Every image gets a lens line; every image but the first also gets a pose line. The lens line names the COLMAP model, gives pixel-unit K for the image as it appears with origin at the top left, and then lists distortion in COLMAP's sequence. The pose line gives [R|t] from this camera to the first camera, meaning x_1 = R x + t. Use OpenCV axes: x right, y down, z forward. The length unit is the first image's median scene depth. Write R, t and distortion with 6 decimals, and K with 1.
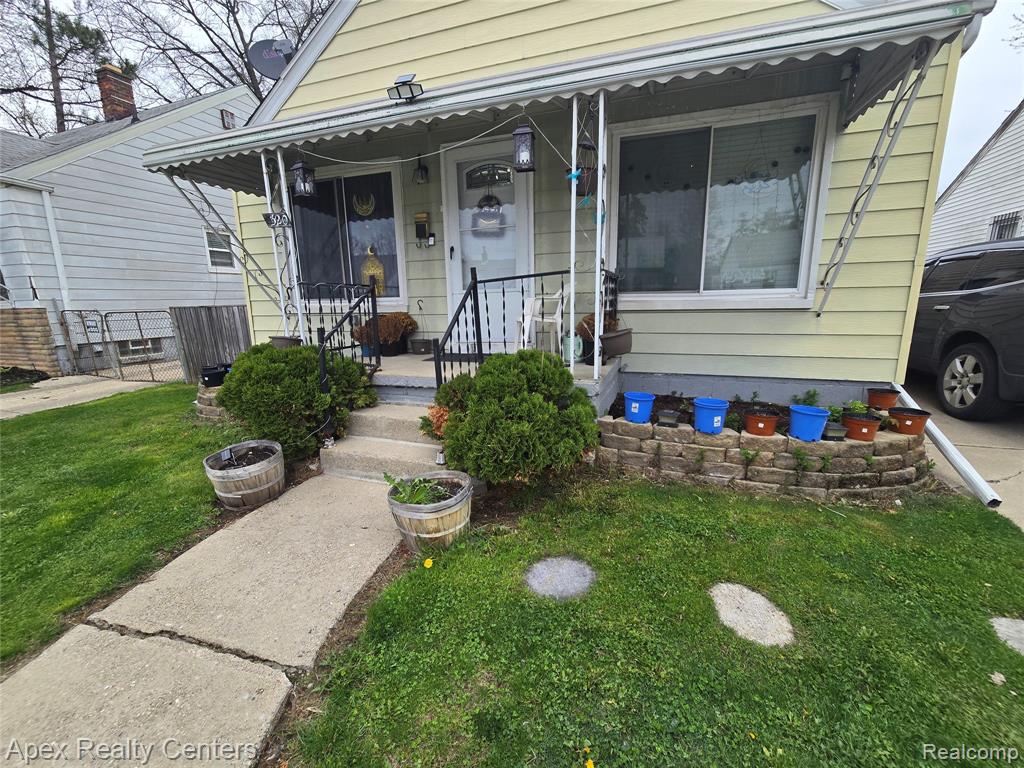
lens RADIAL K [[421.4, 0, 510.5], [0, 421.4, 388.6], [0, 0, 1]] dist [-0.004670, -0.000226]
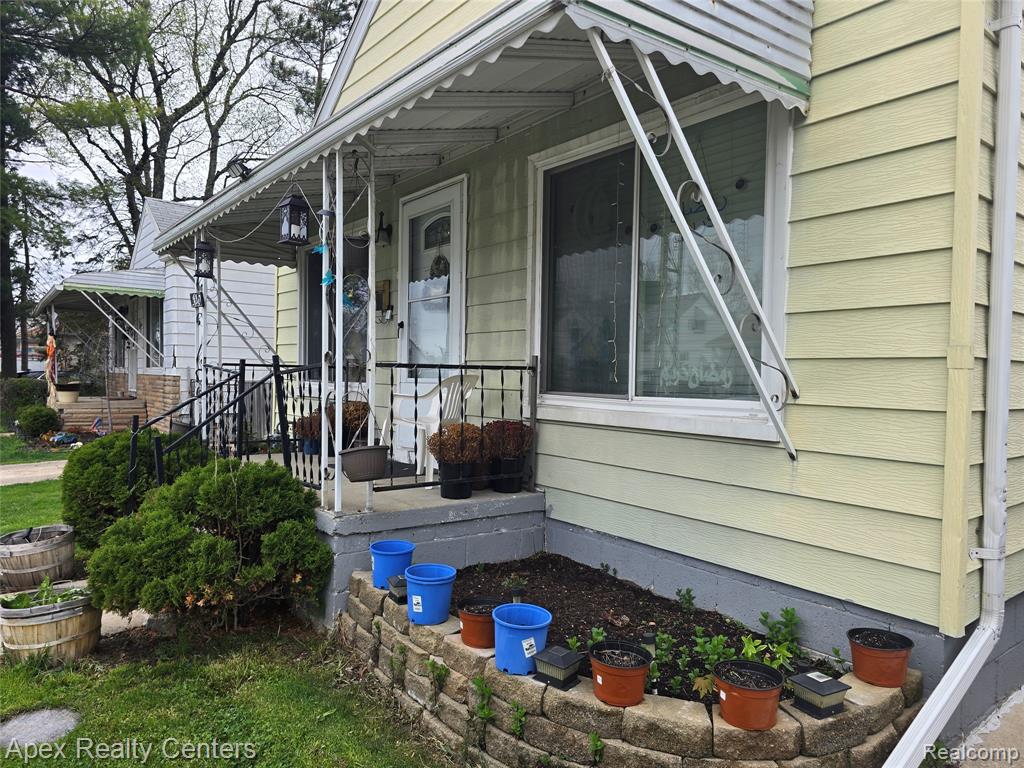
lens RADIAL K [[688.4, 0, 518.1], [0, 688.4, 391.5], [0, 0, 1]] dist [0.057871, -0.047332]
pose [[0.835842, 0.048527, -0.546821, 1.158398], [-0.147563, 0.979286, -0.138651, -0.110727], [0.528766, 0.196581, 0.825689, 0.157004]]
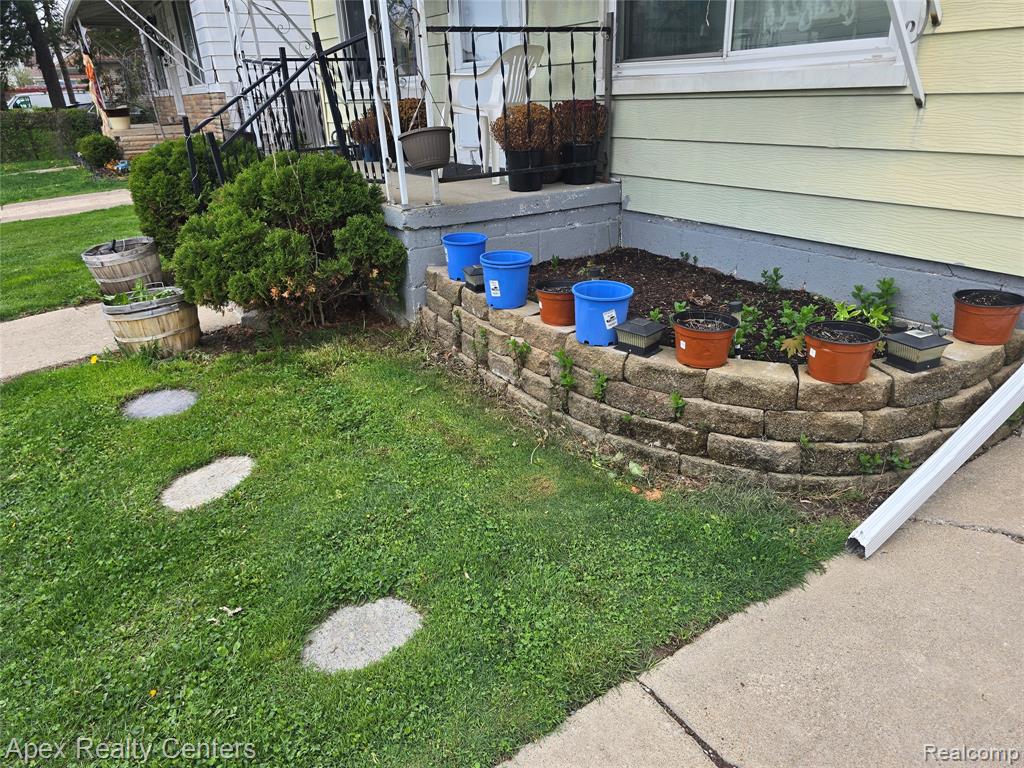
lens RADIAL K [[687.9, 0, 521.8], [0, 687.9, 389.6], [0, 0, 1]] dist [0.063867, -0.052687]
pose [[0.790426, 0.234941, -0.565712, 1.128146], [-0.106454, 0.962156, 0.250846, -0.037815], [0.603237, -0.138053, 0.785523, 0.194043]]
